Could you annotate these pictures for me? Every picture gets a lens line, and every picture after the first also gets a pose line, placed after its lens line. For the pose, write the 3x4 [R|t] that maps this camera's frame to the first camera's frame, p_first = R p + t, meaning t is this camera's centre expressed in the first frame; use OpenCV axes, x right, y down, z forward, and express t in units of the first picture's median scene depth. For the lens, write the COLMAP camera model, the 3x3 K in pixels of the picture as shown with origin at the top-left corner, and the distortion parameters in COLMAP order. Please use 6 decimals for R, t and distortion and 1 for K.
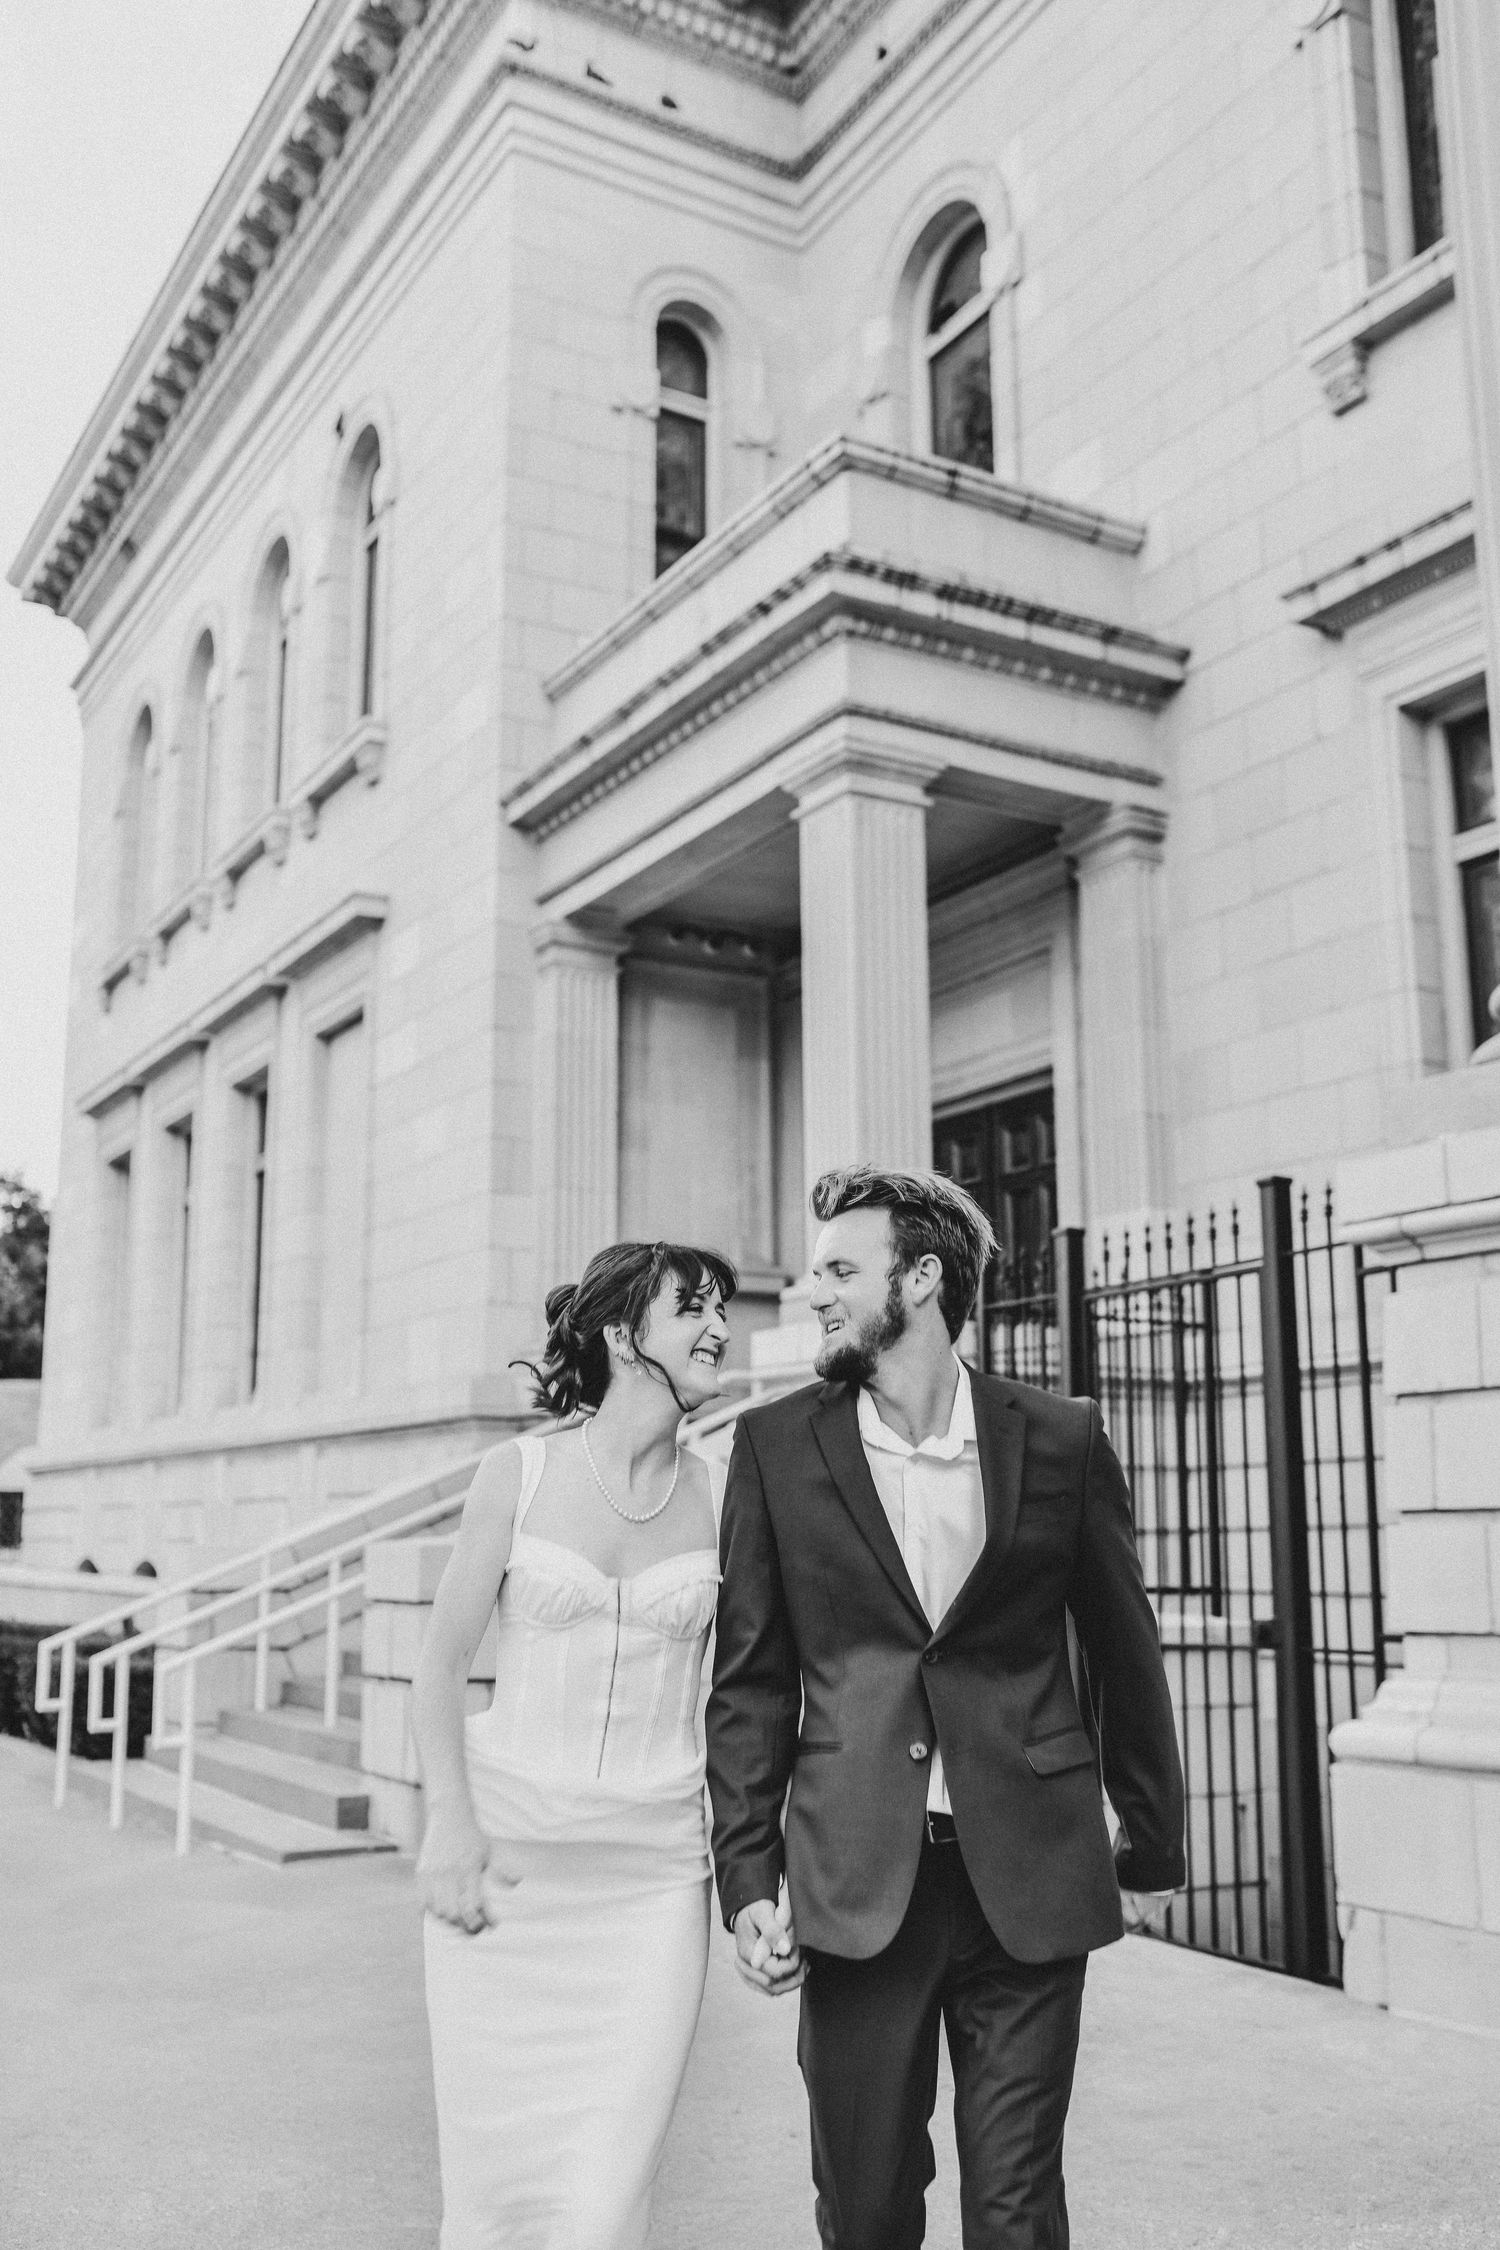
lens RADIAL K [[2130.3, 0, 733.7], [0, 2130.3, 1123.2], [0, 0, 1]] dist [-0.059684, 0.094761]
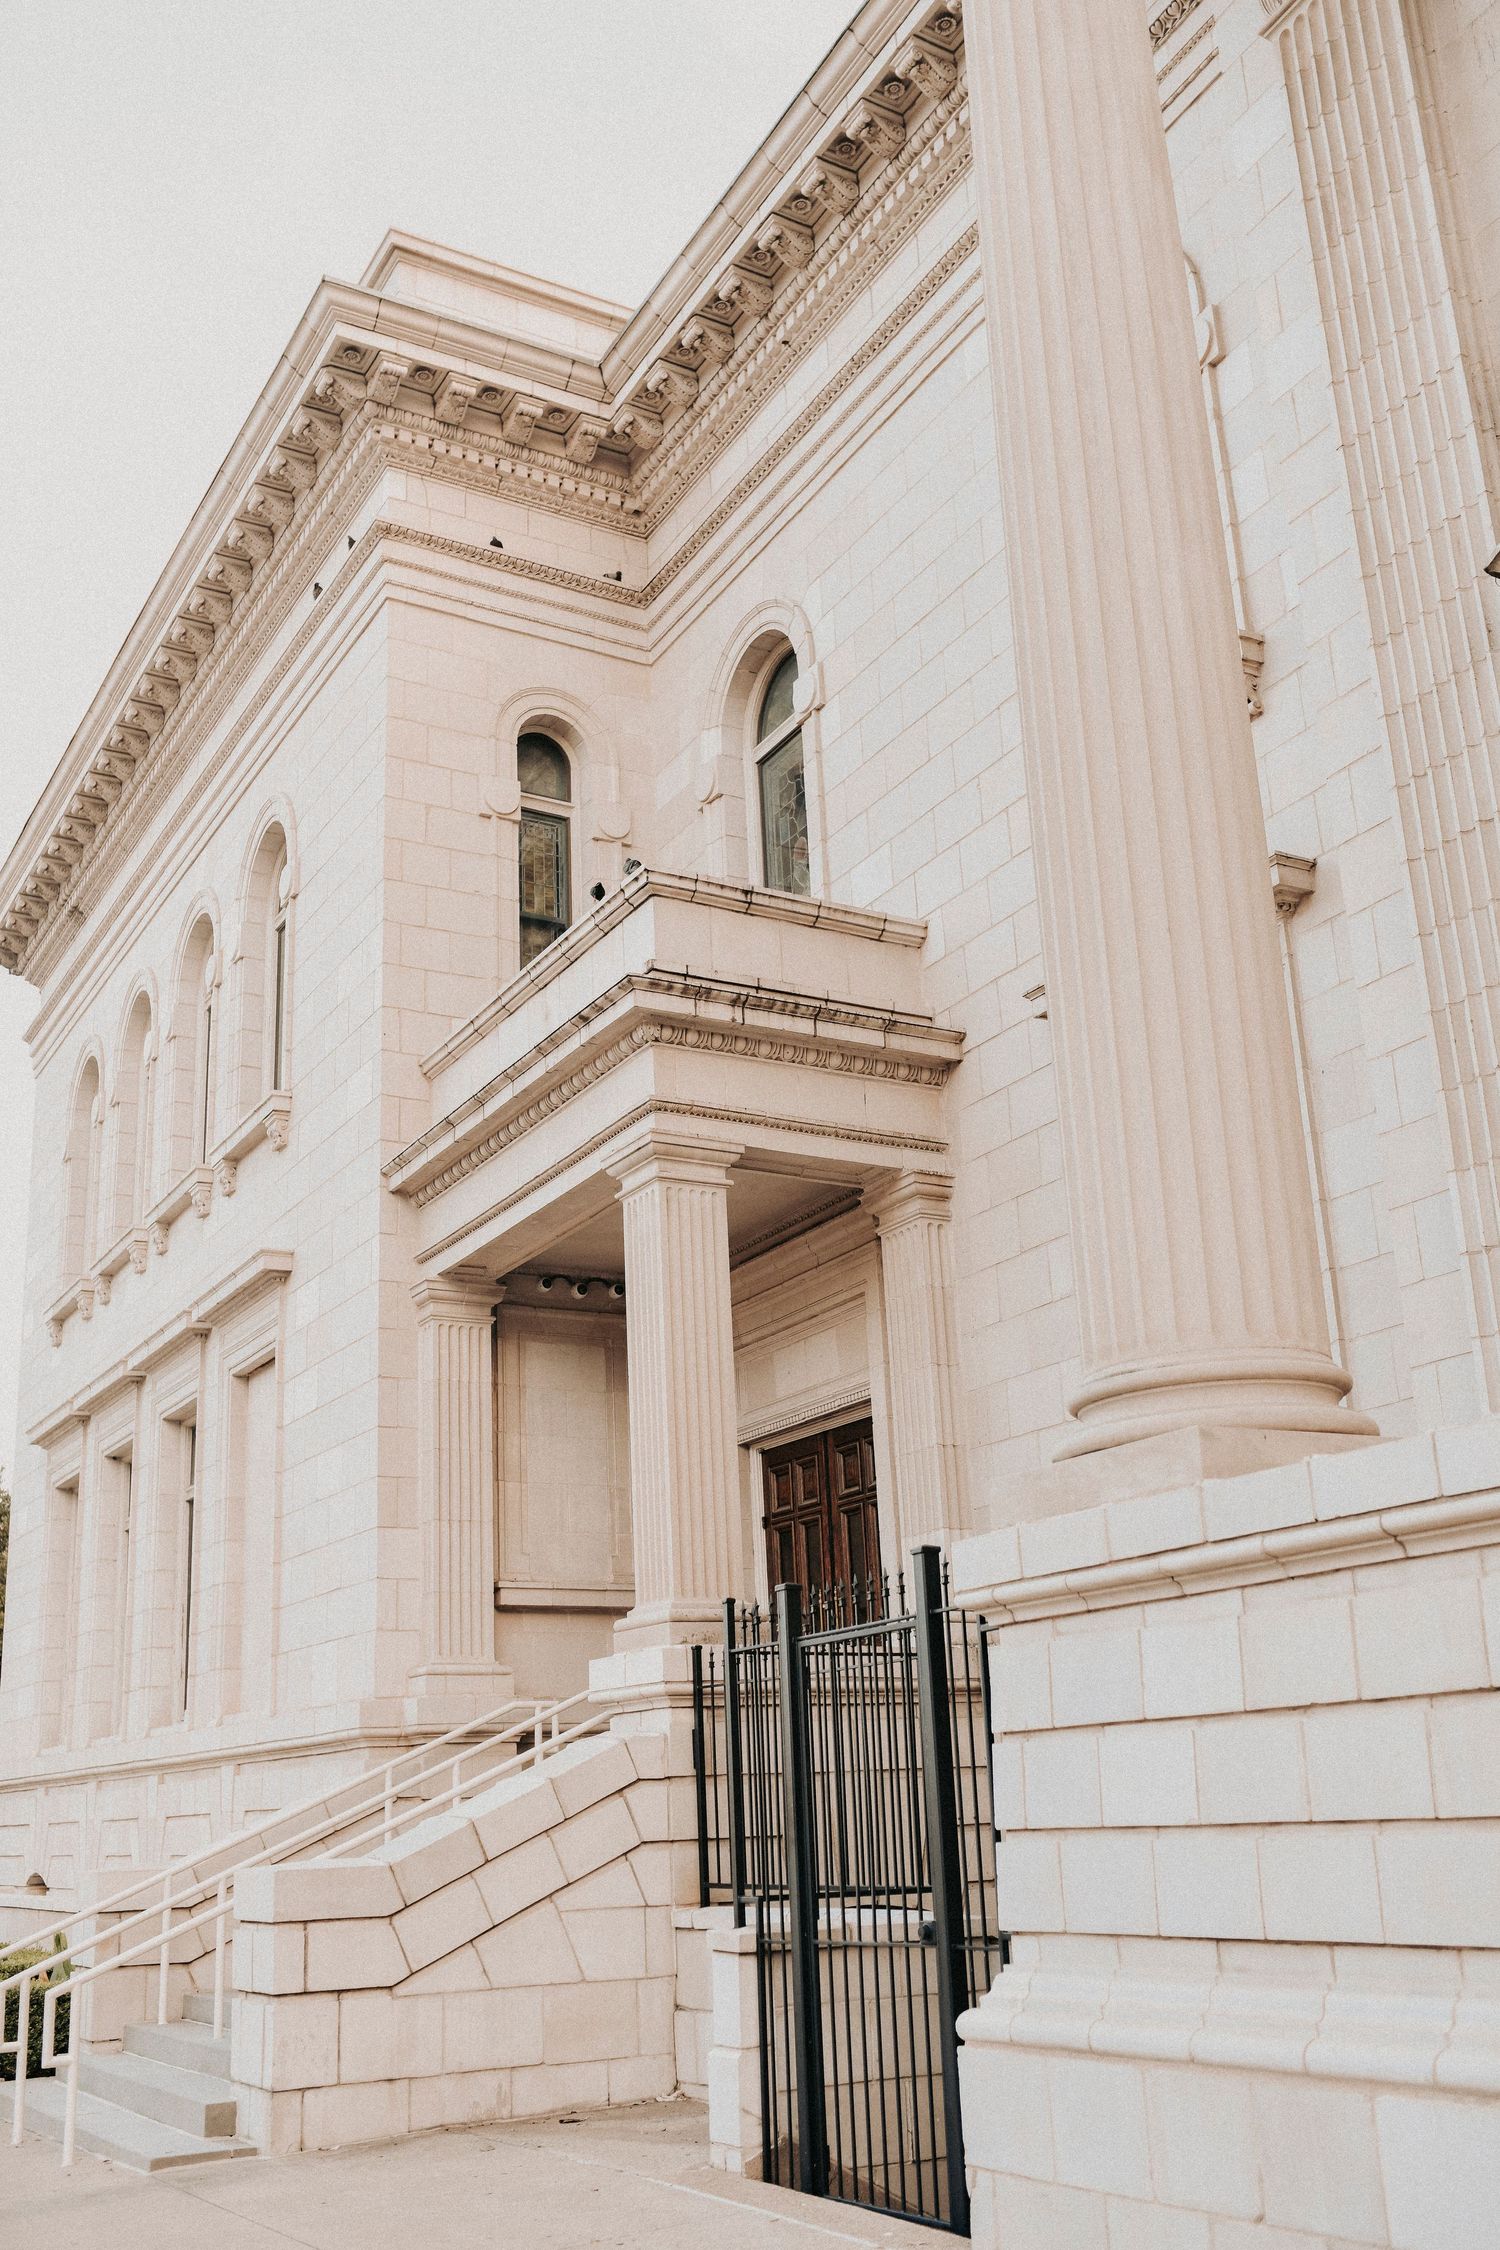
lens RADIAL K [[2130.3, 0, 733.7], [0, 2130.3, 1123.2], [0, 0, 1]] dist [-0.059684, 0.094761]
pose [[0.999259, -0.038228, 0.004523, 0.072249], [0.038494, 0.992035, -0.119938, -0.035960], [0.000098, 0.120023, 0.992771, -0.117354]]
